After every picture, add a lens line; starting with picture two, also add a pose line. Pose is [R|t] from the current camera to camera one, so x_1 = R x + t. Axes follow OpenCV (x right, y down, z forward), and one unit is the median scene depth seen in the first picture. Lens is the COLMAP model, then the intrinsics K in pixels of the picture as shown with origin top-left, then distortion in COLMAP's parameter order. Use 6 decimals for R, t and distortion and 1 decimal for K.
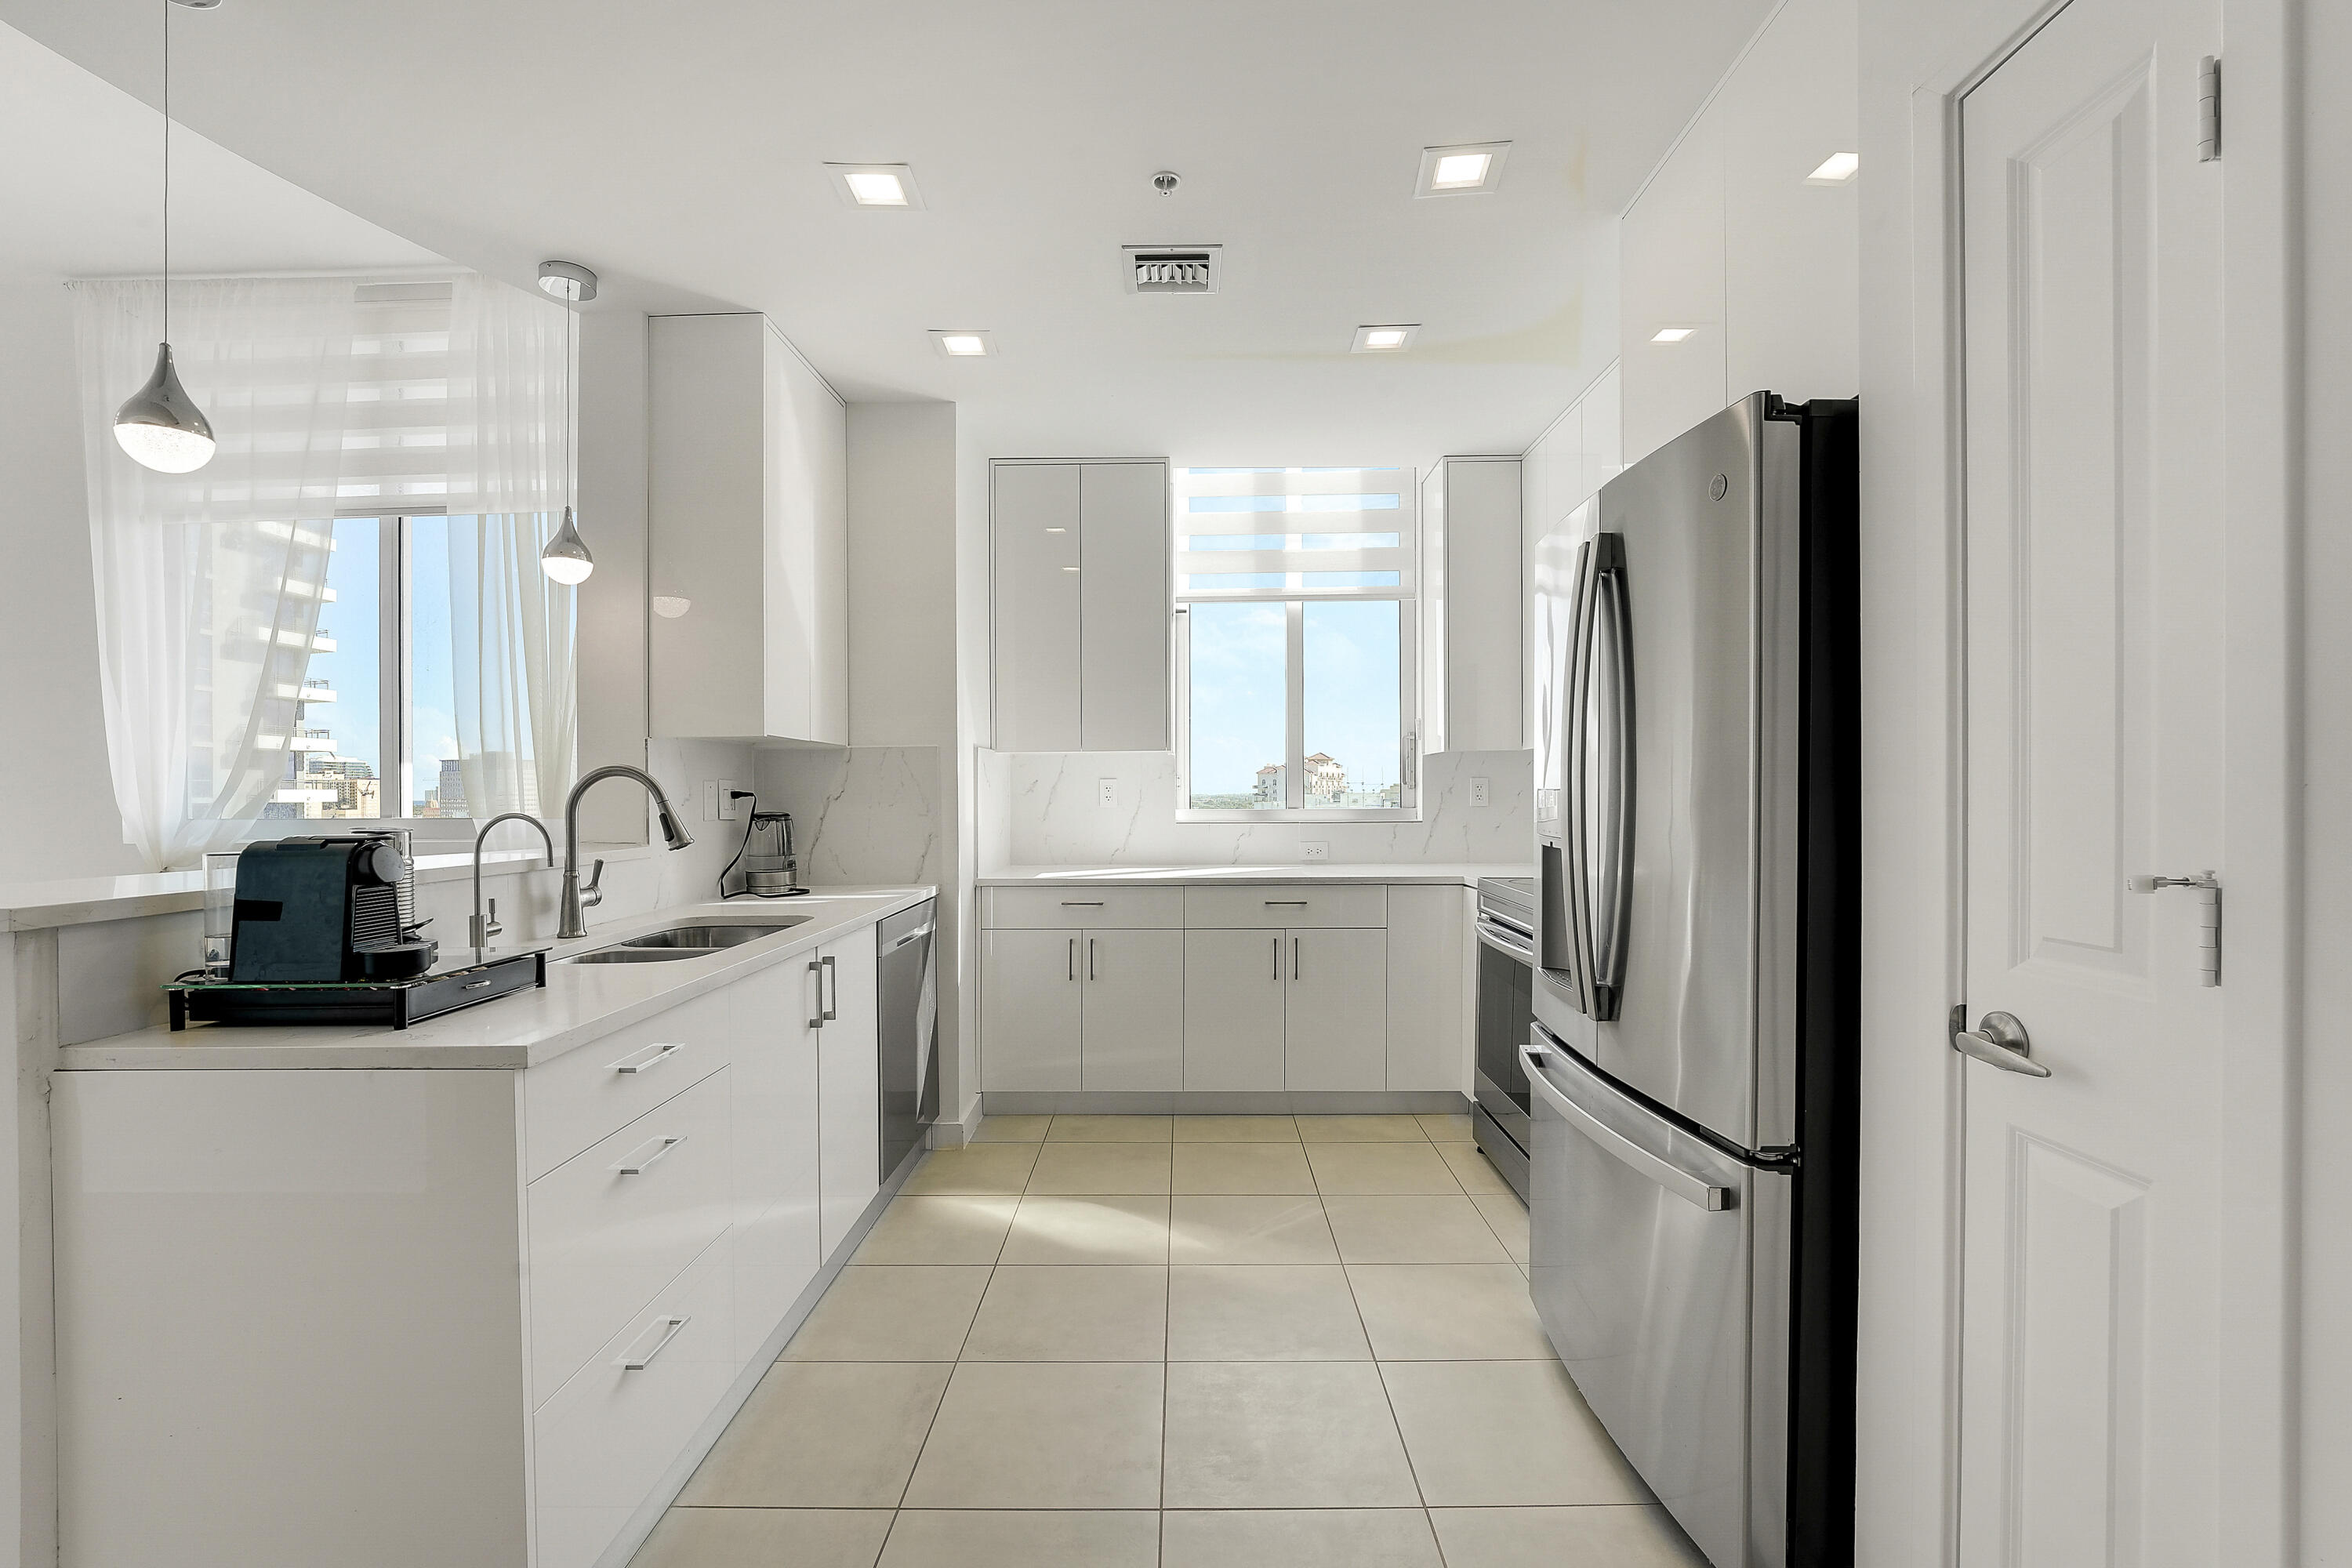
lens RADIAL K [[974.7, 0, 1164.7], [0, 974.7, 784.5], [0, 0, 1]] dist [-0.018141, -0.000097]
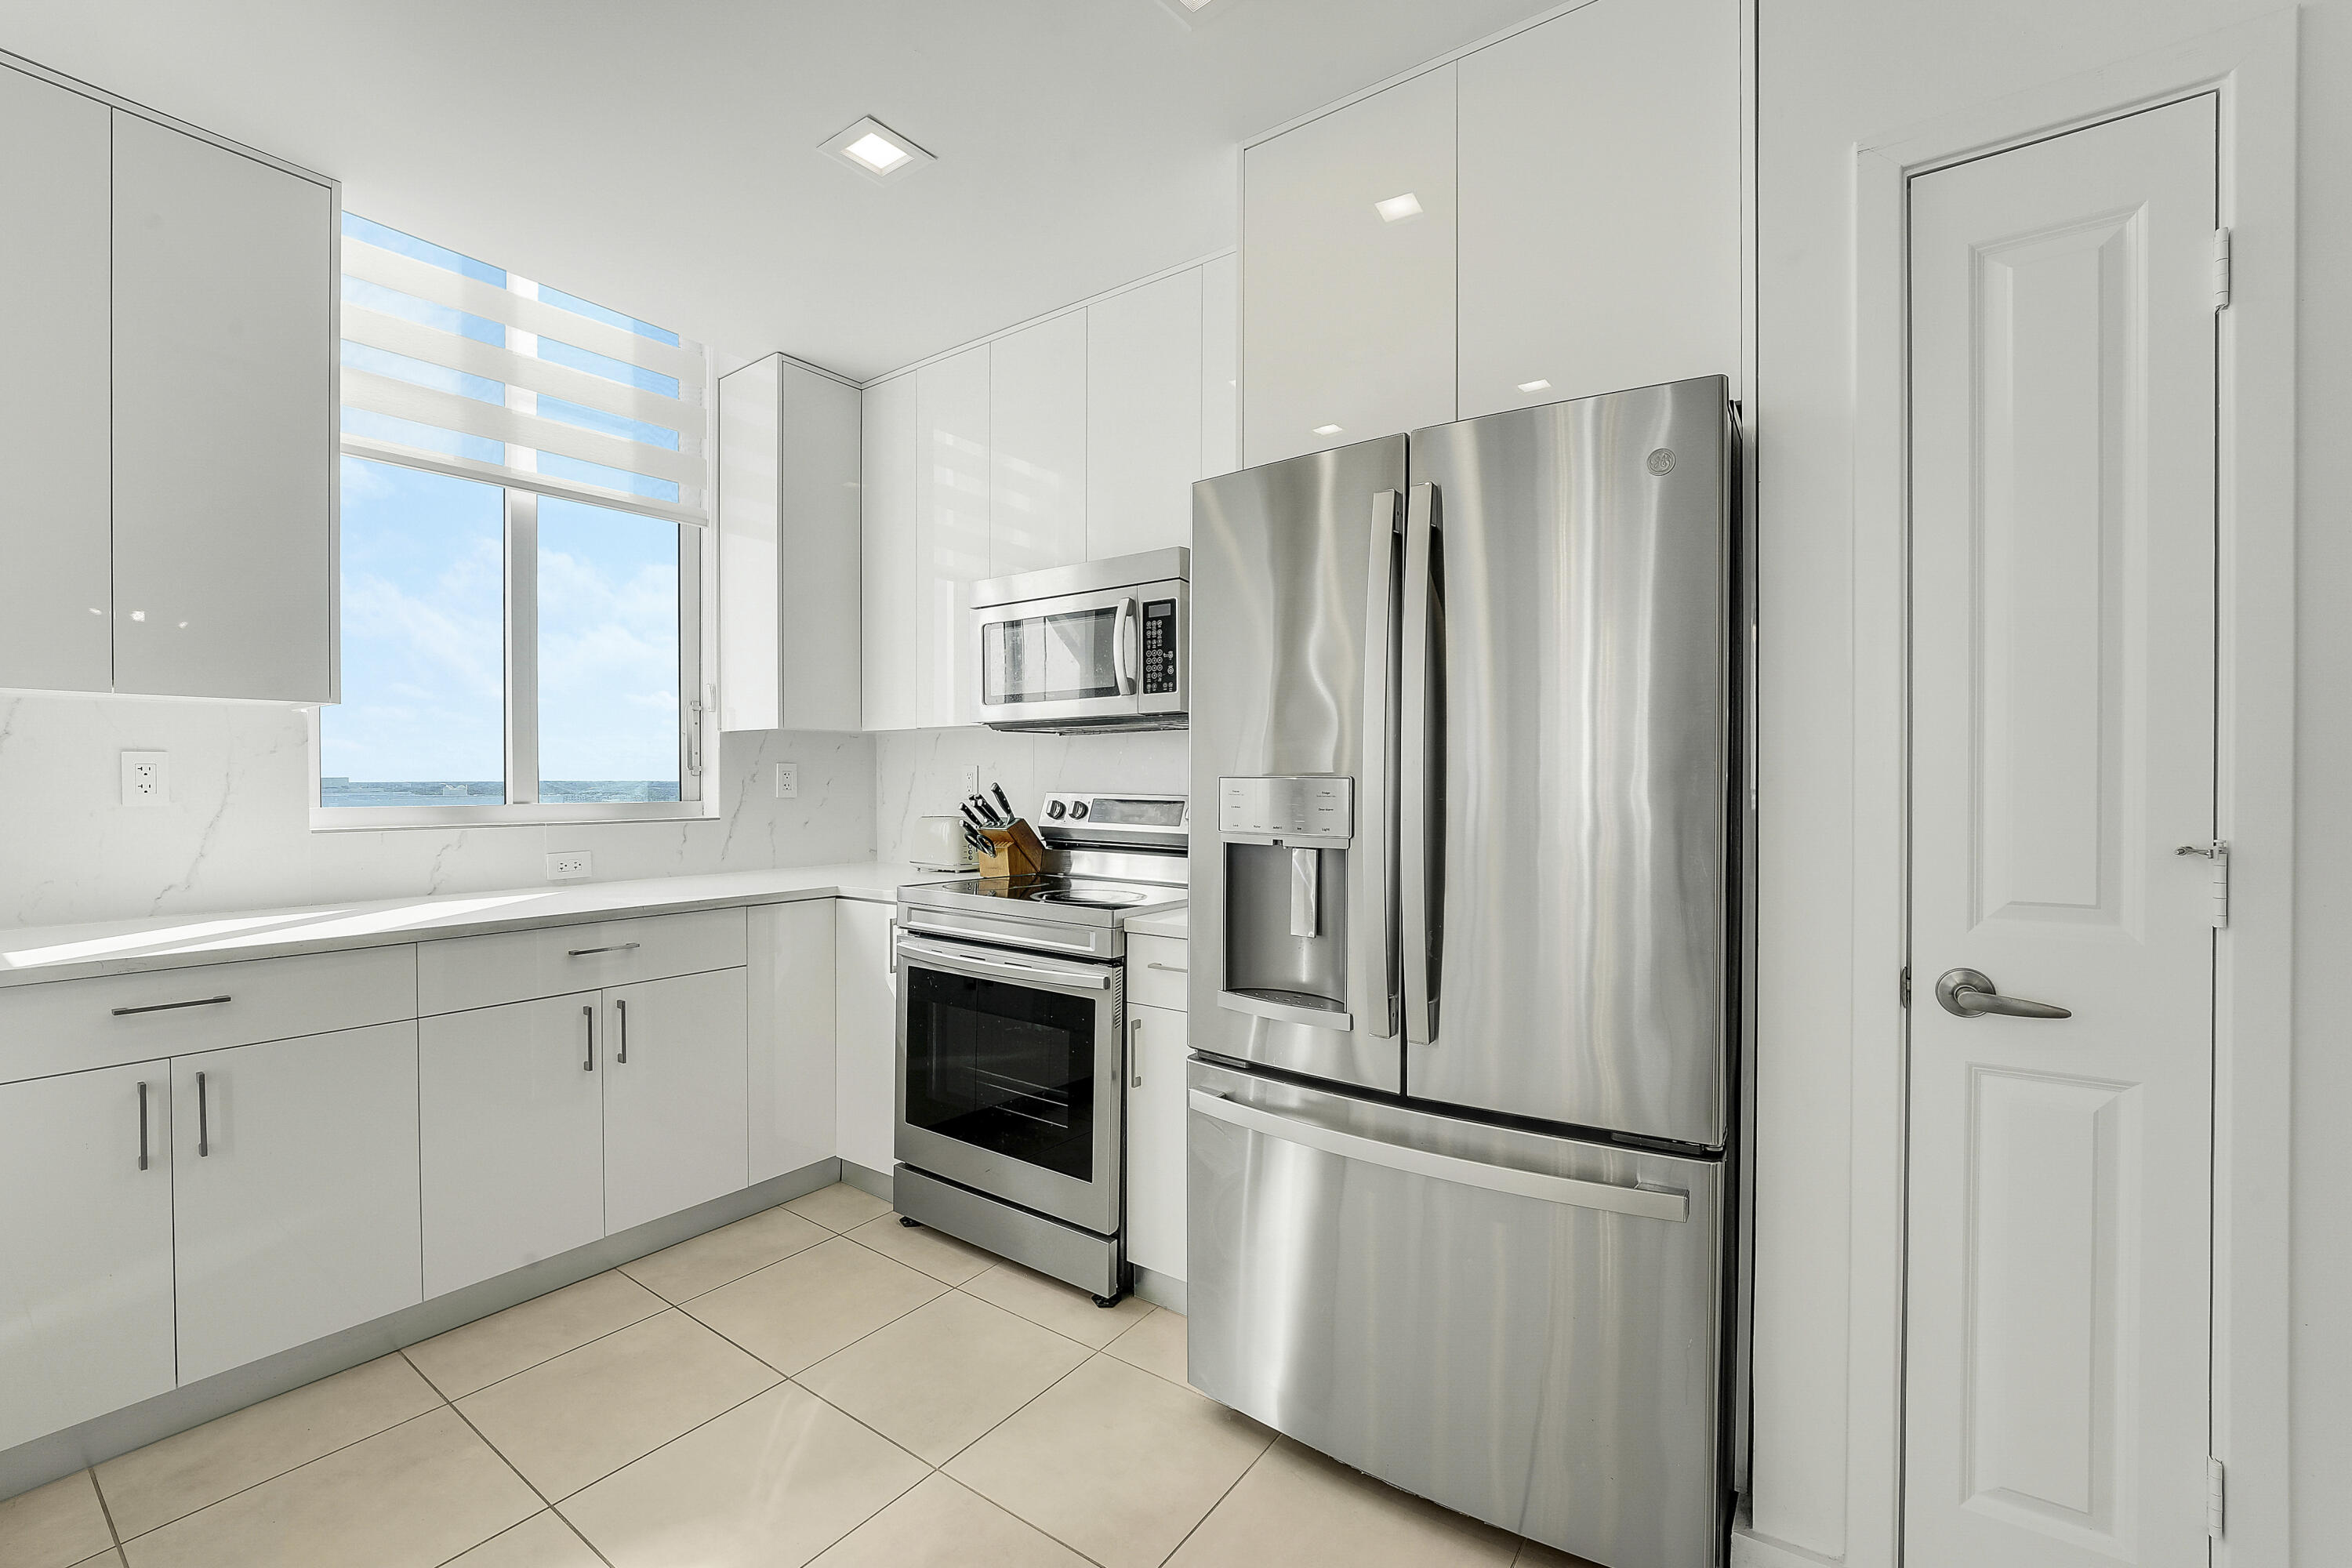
lens RADIAL K [[974.7, 0, 1164.7], [0, 974.7, 784.5], [0, 0, 1]] dist [-0.018141, -0.000097]
pose [[0.575817, 0.002247, 0.817575, -0.187593], [-0.010857, 0.999929, 0.004899, 0.004698], [-0.817506, -0.011697, 0.575801, 0.322364]]
